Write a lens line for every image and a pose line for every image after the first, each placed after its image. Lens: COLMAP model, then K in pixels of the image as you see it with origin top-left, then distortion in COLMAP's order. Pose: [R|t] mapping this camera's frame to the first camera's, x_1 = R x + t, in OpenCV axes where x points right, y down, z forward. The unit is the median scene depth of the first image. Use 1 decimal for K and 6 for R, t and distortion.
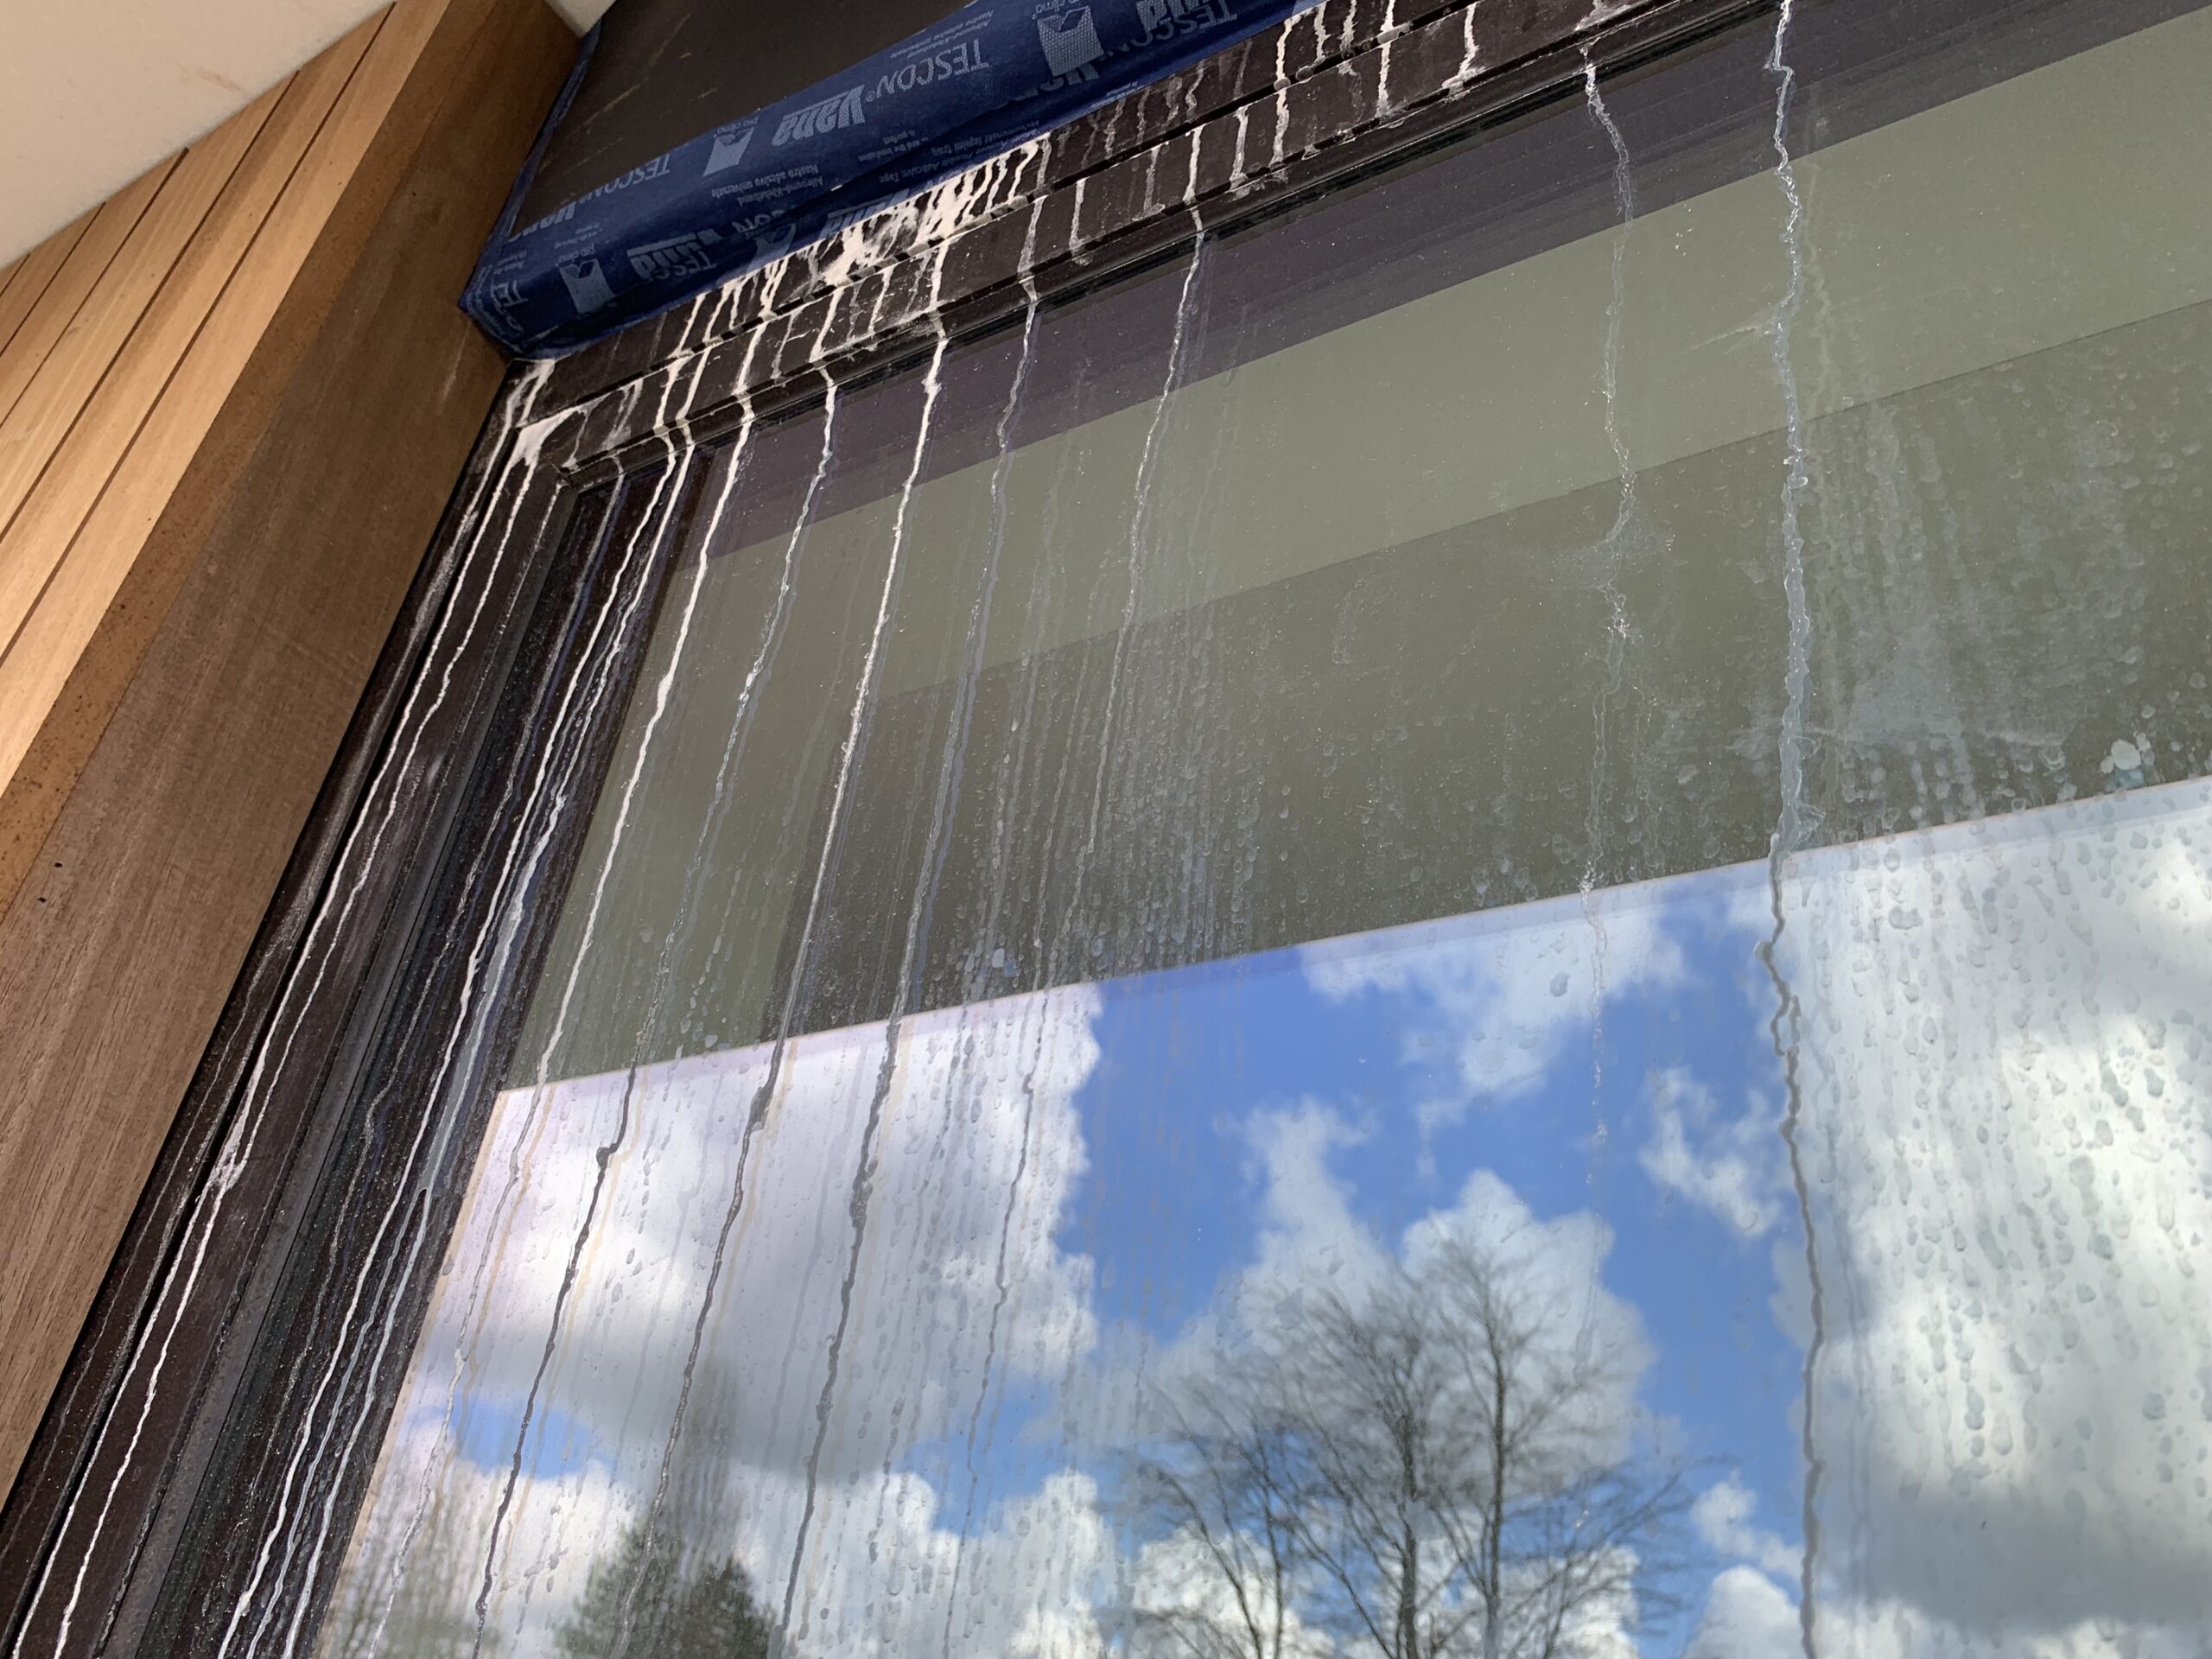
lens RADIAL K [[1625.7, 0, 1146.7], [0, 1625.7, 902.2], [0, 0, 1]] dist [0.065502, -0.054336]
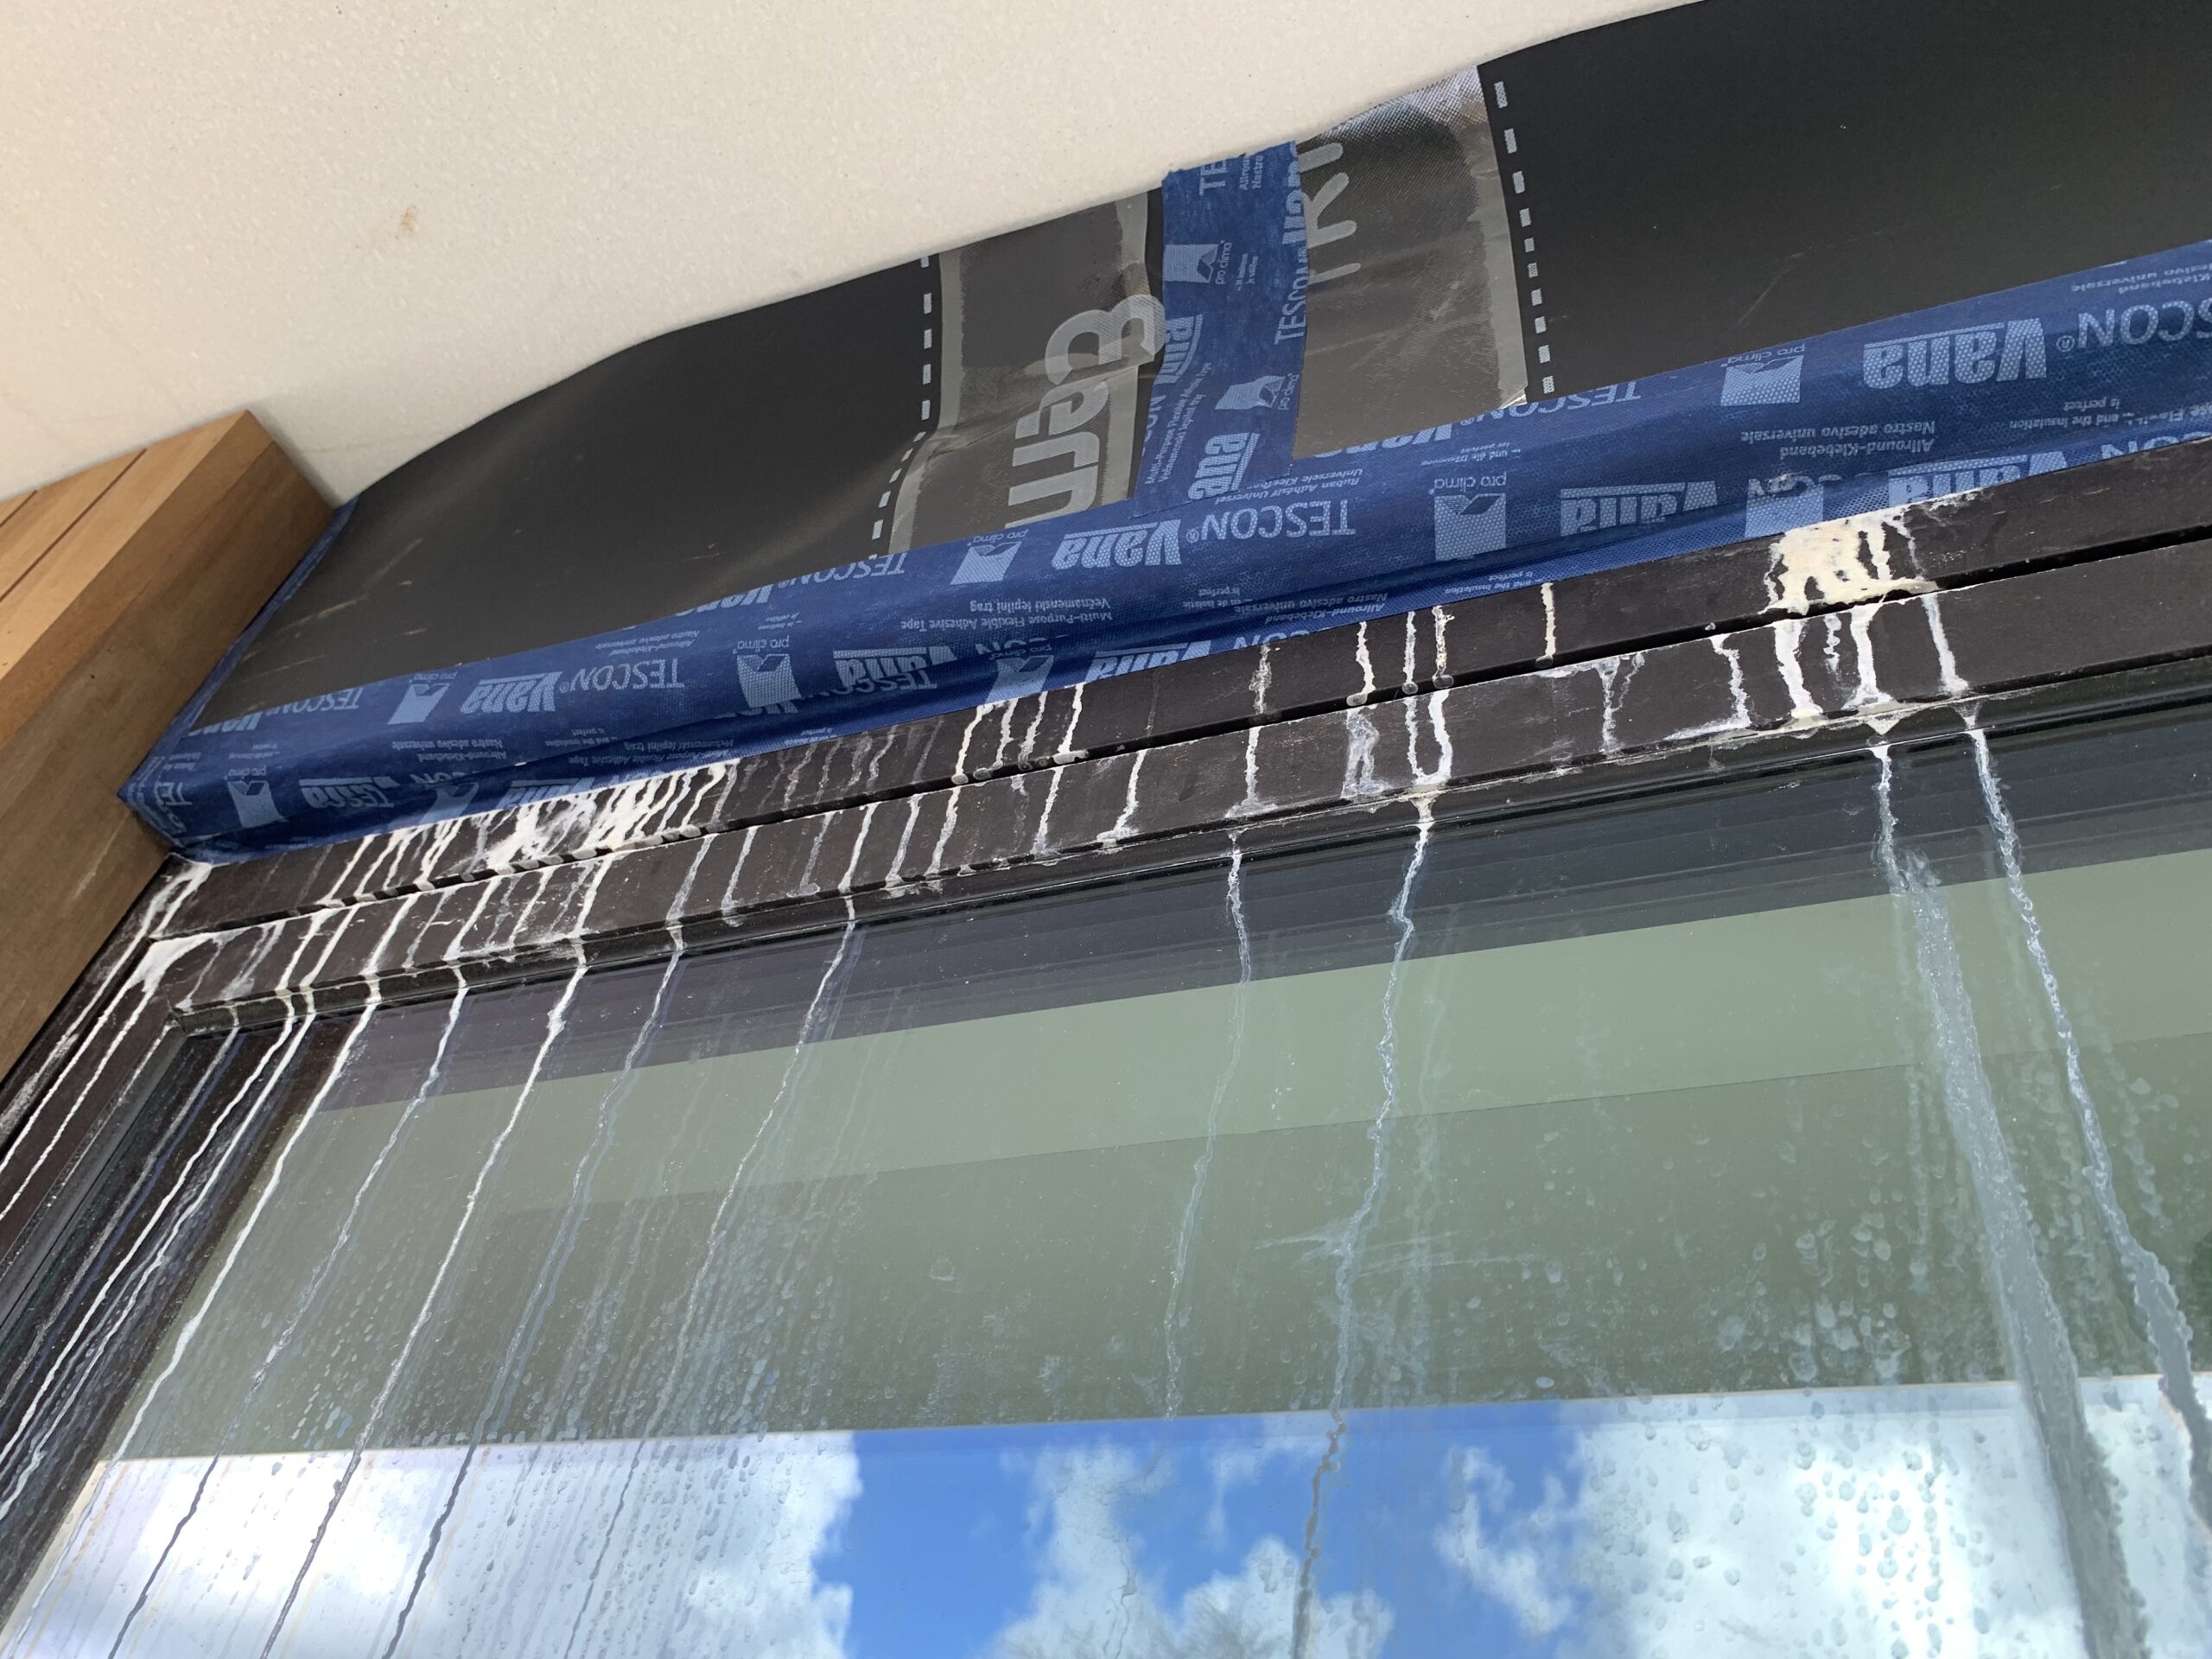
lens RADIAL K [[1663.1, 0, 1110.9], [0, 1663.1, 1014.8], [0, 0, 1]] dist [0.051448, -0.061161]
pose [[0.989698, 0.123407, 0.072589, 0.103153], [-0.113794, 0.985702, -0.124268, -0.216229], [-0.086887, 0.114727, 0.989590, 0.021914]]
